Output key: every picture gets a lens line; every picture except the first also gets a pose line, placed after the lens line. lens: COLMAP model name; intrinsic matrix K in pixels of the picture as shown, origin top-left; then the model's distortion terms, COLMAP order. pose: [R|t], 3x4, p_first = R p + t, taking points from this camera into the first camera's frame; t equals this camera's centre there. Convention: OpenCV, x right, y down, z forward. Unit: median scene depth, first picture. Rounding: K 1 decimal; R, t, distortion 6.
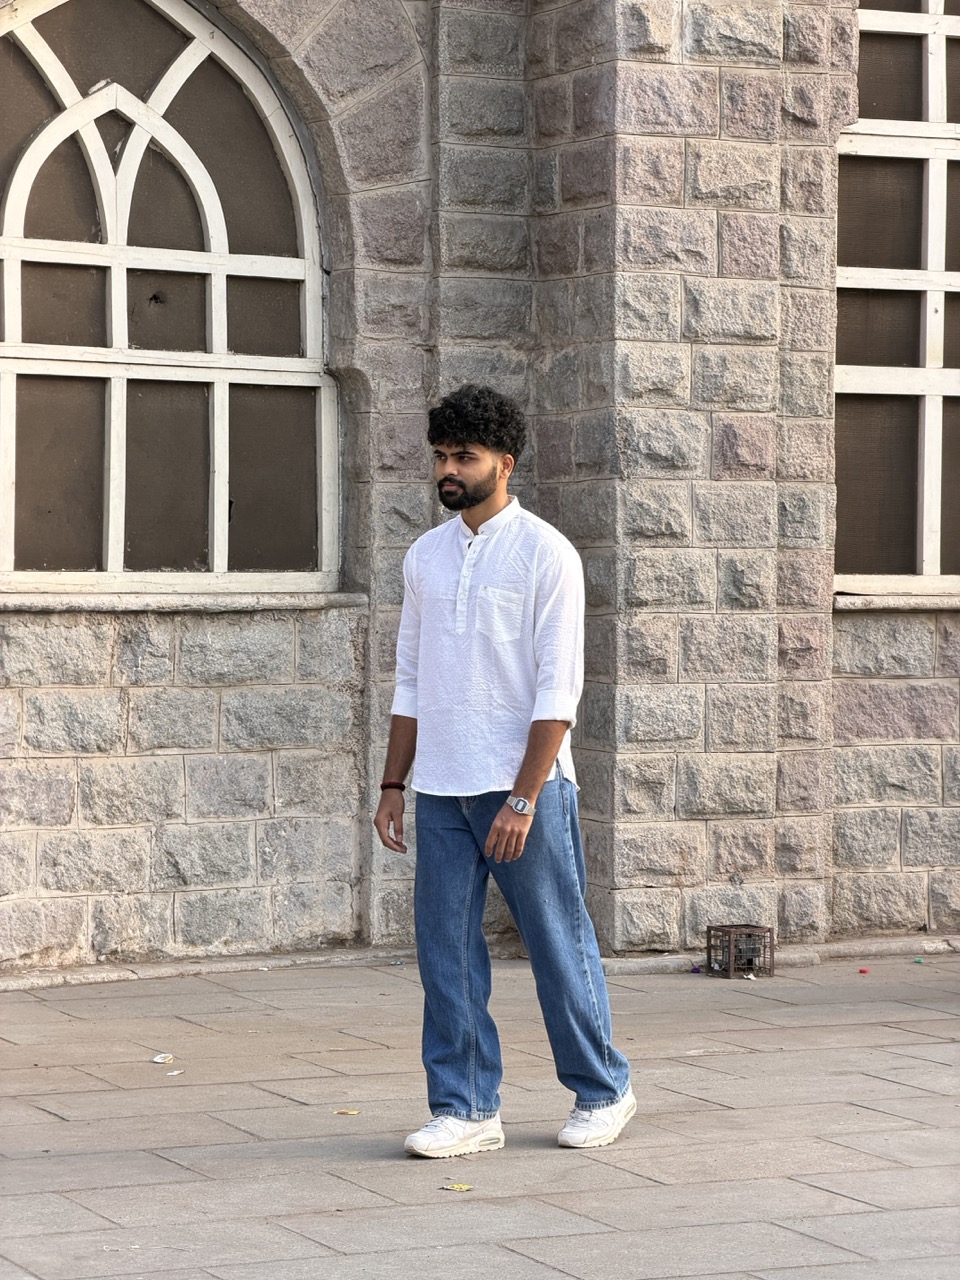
lens RADIAL K [[3663.5, 0, 479.2], [0, 3663.5, 674.2], [0, 0, 1]] dist [0.056235, -0.060742]
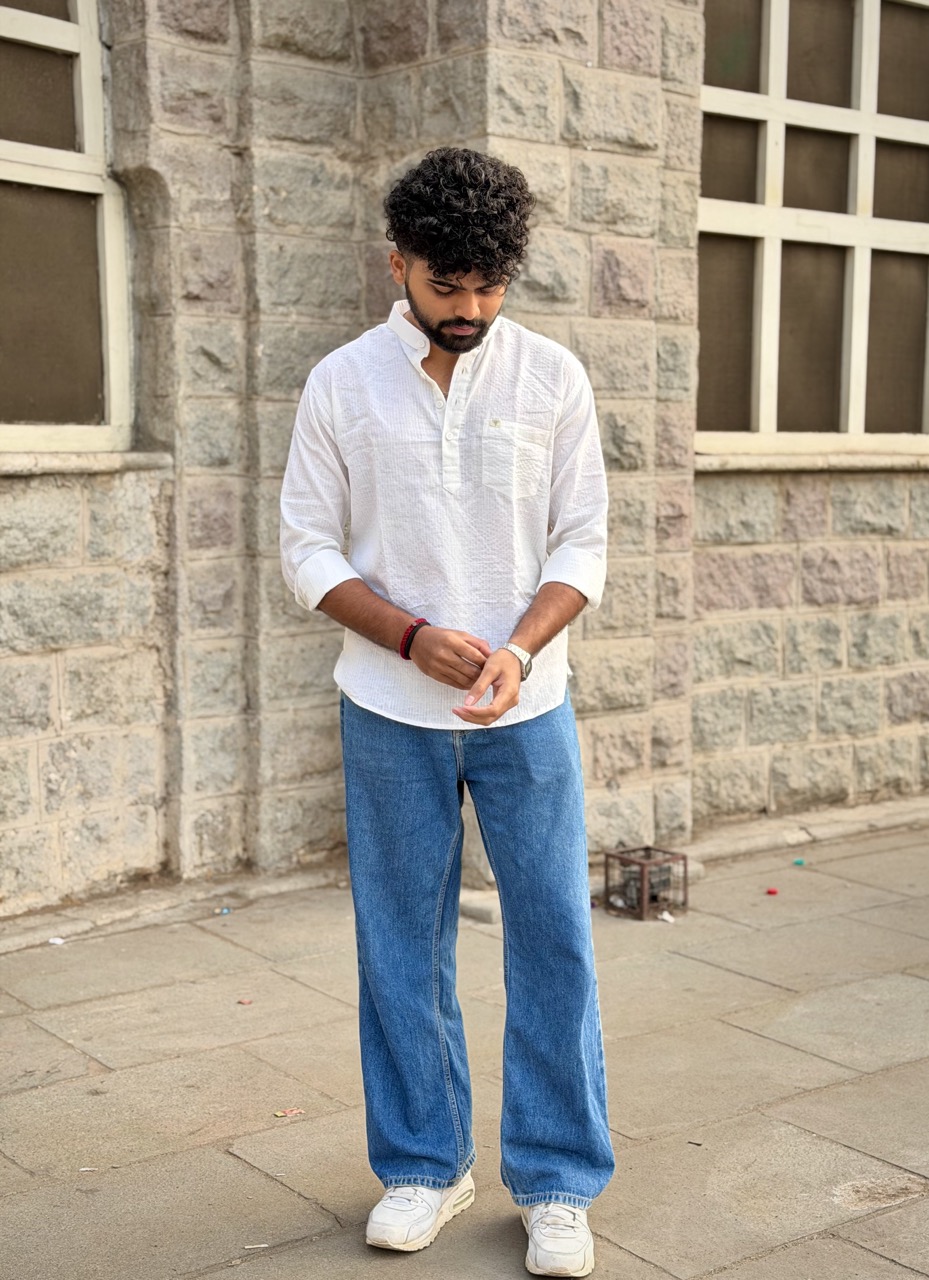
lens RADIAL K [[1726.1, 0, 467.9], [0, 1726.1, 599.4], [0, 0, 1]] dist [0.127085, -0.123063]
pose [[0.972023, -0.020854, 0.233958, -0.057302], [0.006780, 0.998127, 0.060798, -0.012548], [-0.234788, -0.057511, 0.970344, 0.609415]]
